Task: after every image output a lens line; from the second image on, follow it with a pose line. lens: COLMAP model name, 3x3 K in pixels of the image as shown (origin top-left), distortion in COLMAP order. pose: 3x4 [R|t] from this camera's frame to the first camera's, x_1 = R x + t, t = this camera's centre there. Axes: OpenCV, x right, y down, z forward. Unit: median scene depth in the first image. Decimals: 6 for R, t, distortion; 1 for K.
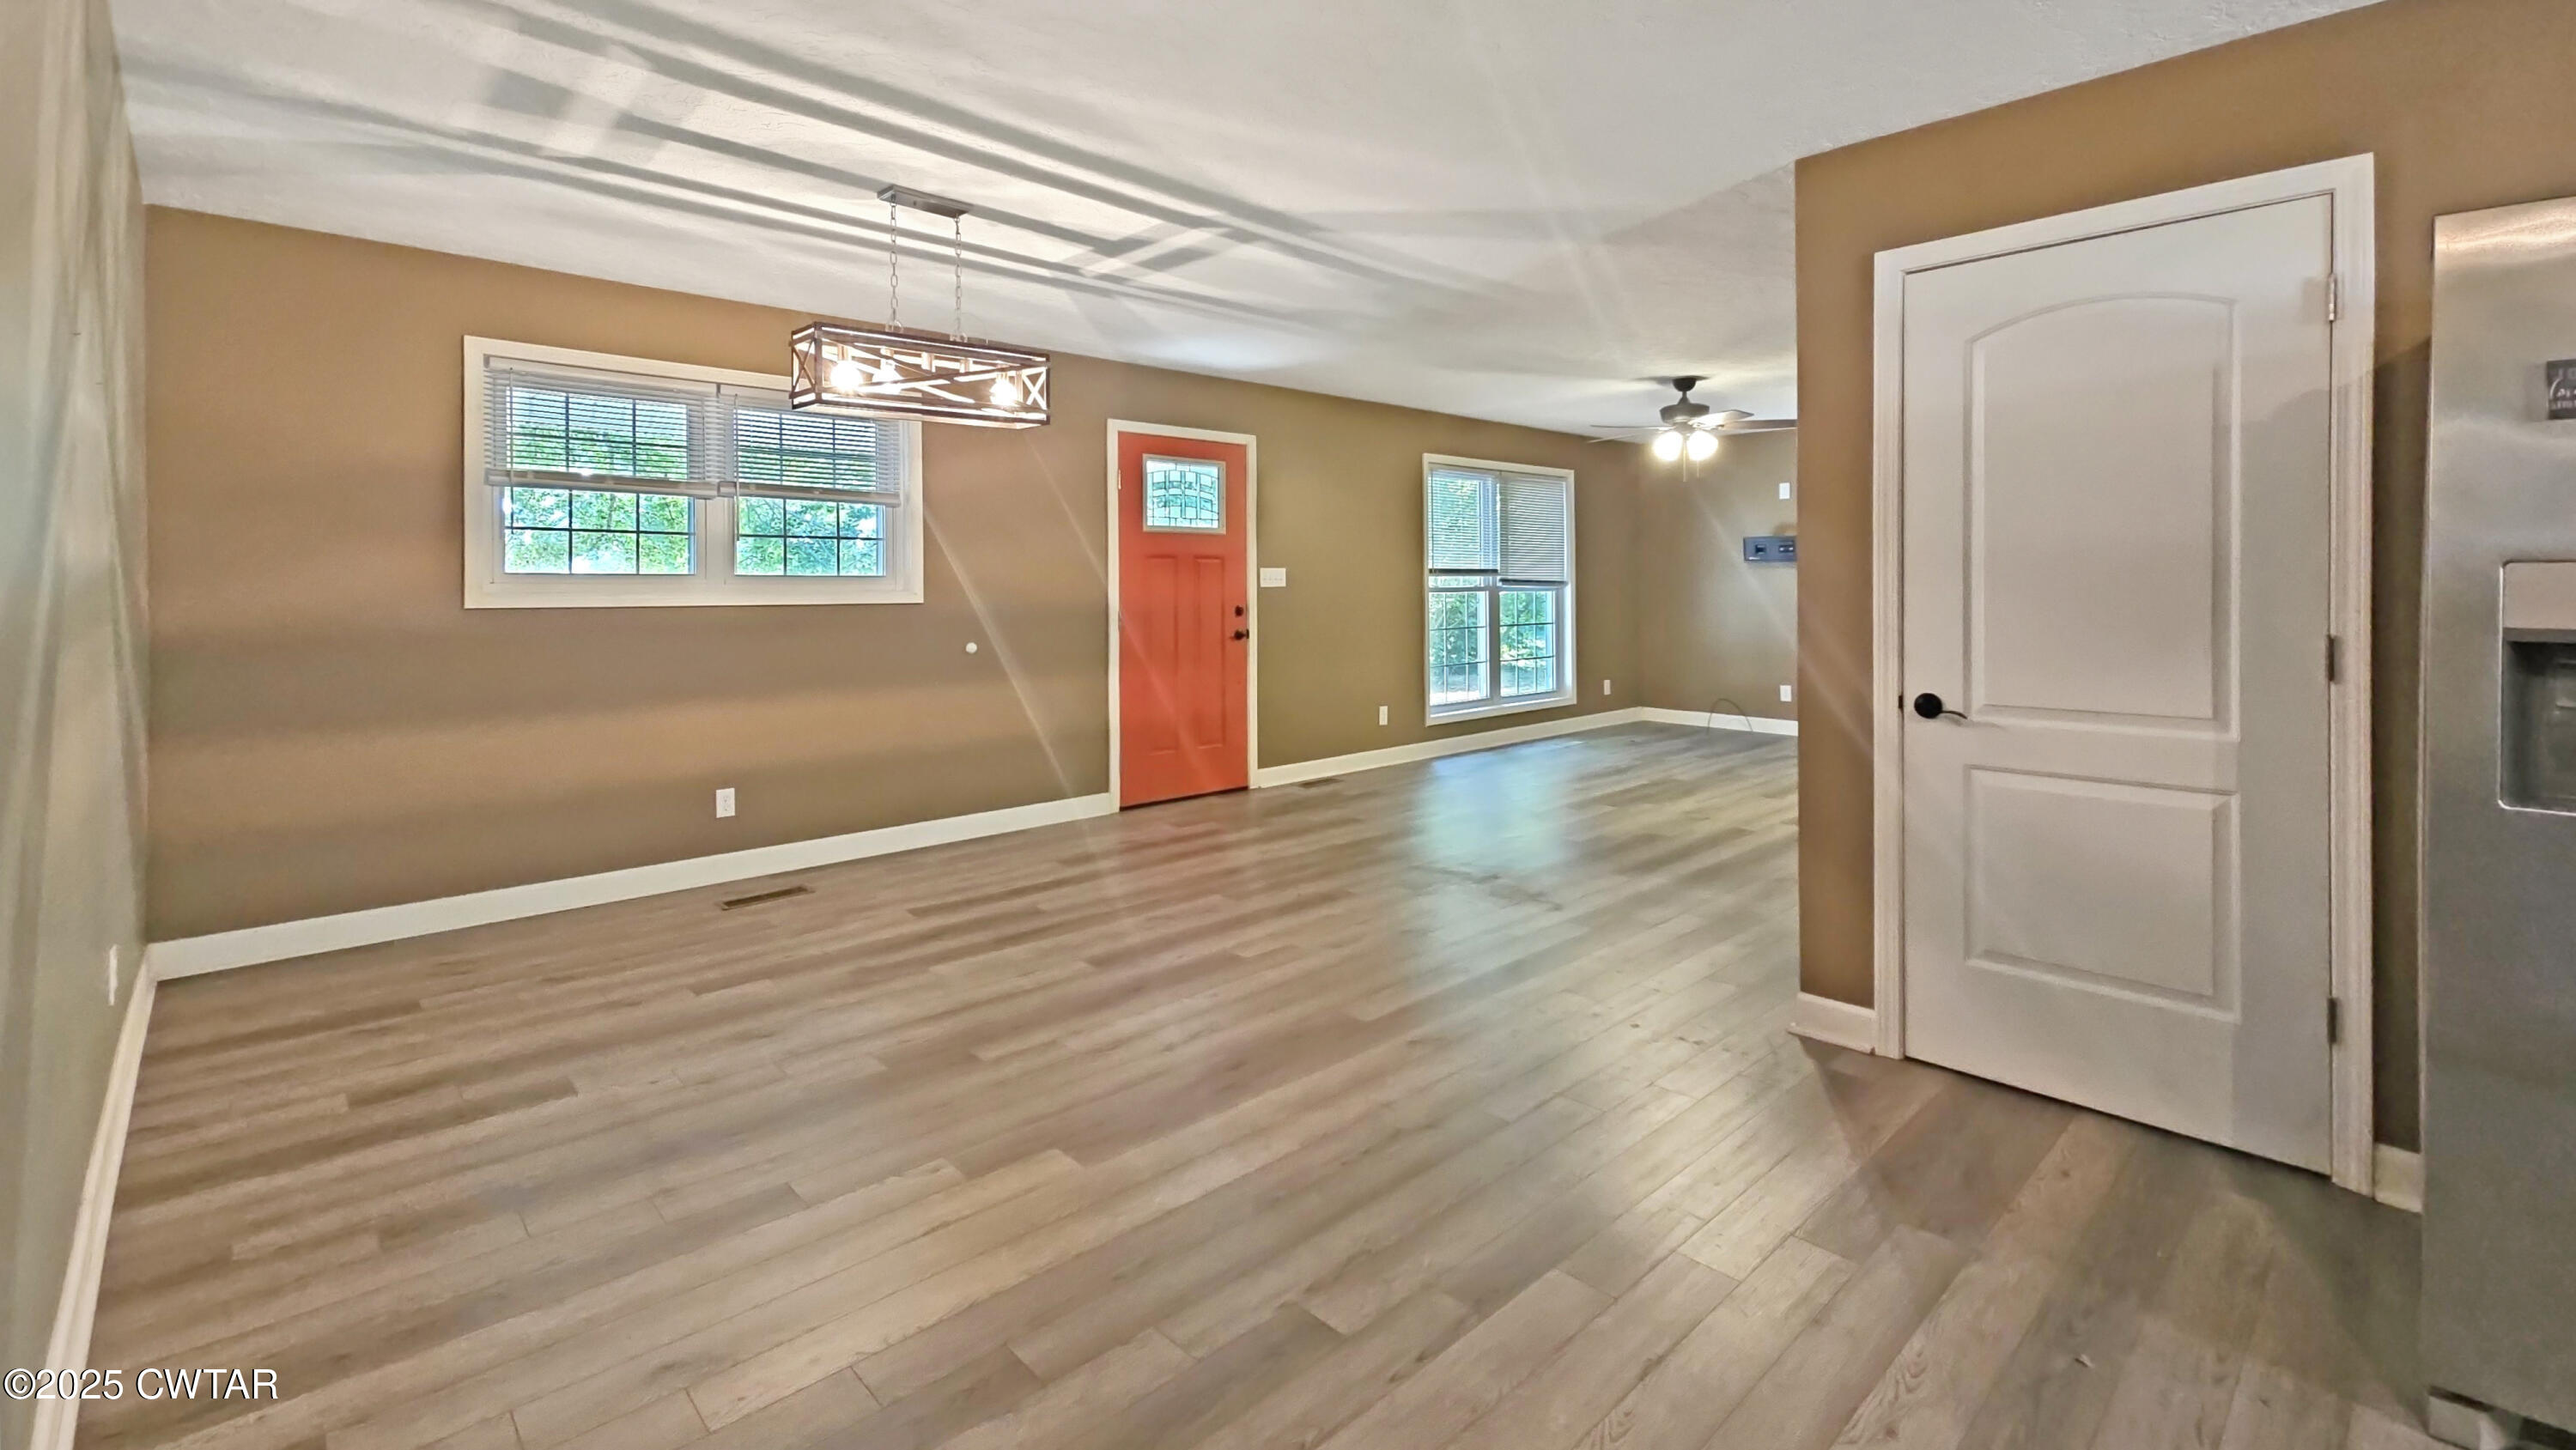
lens RADIAL K [[1107.5, 0, 1294.2], [0, 1107.5, 591.0], [0, 0, 1]] dist [0.012523, -0.008172]
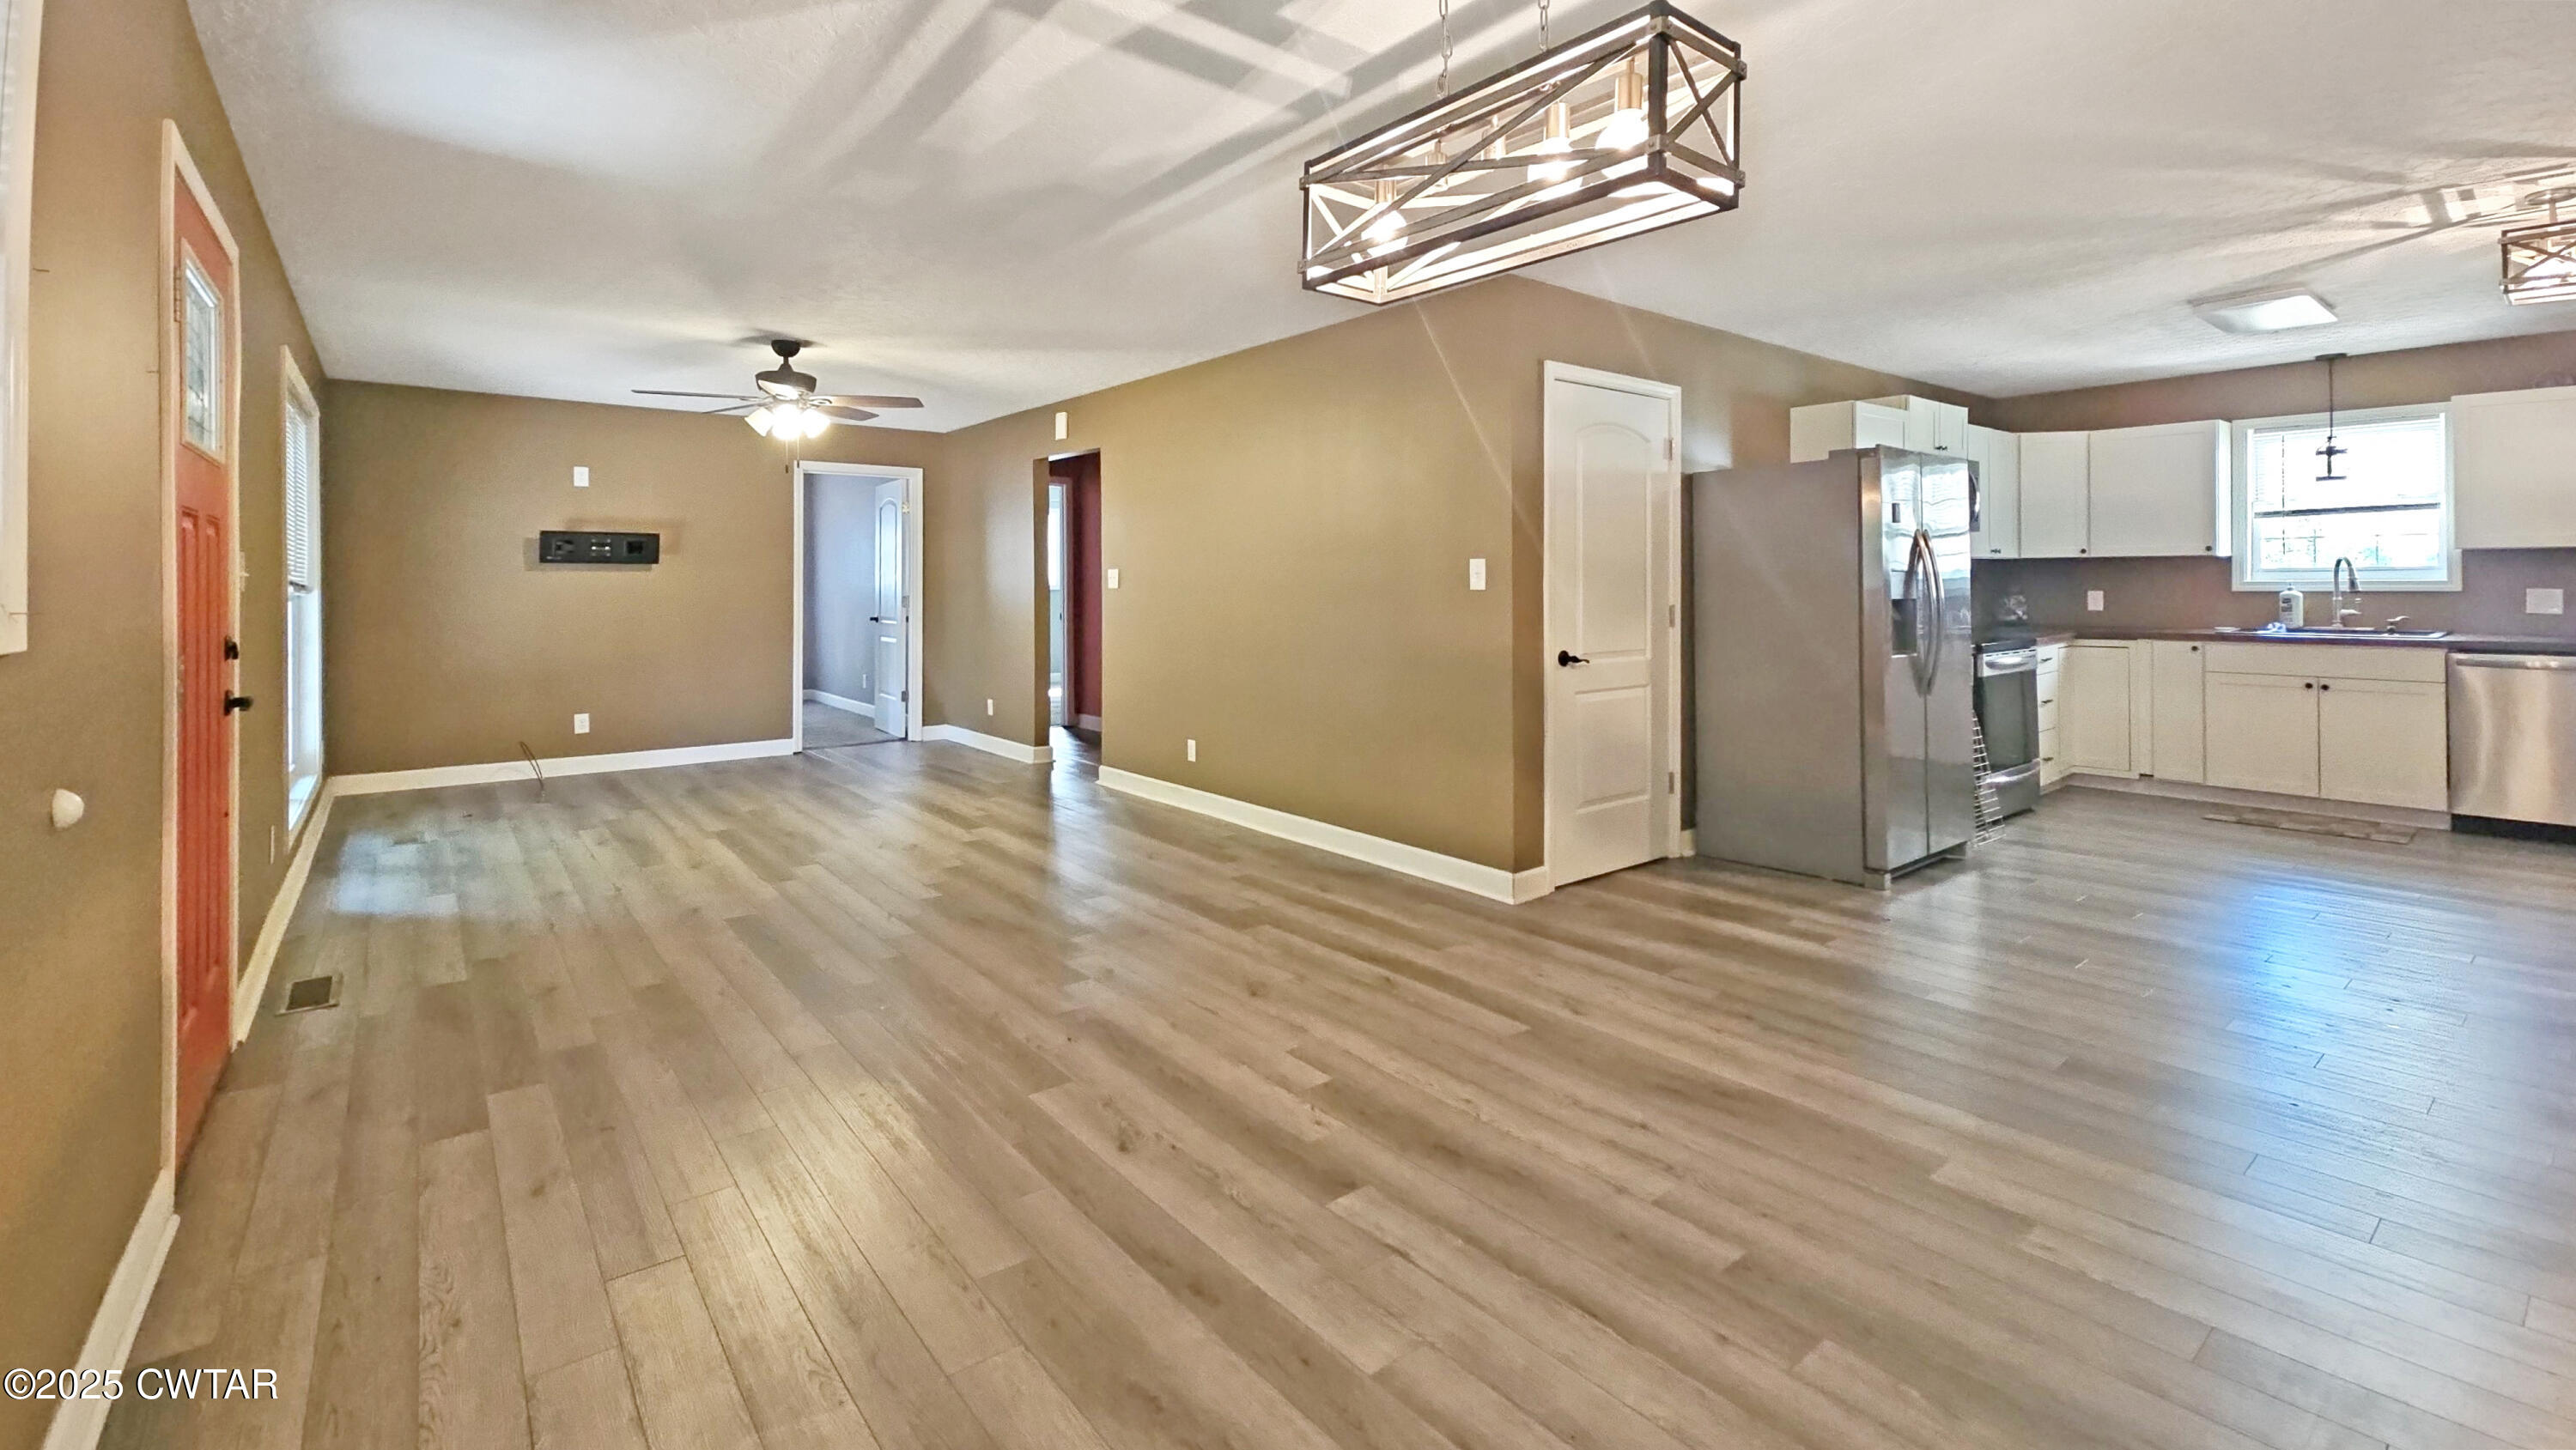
lens RADIAL K [[1107.5, 0, 1294.2], [0, 1107.5, 591.0], [0, 0, 1]] dist [0.012523, -0.008172]
pose [[0.077471, -0.001811, 0.996993, -0.968123], [0.012646, 0.999920, 0.000833, 0.001888], [-0.996914, 0.012543, 0.077488, 1.190906]]
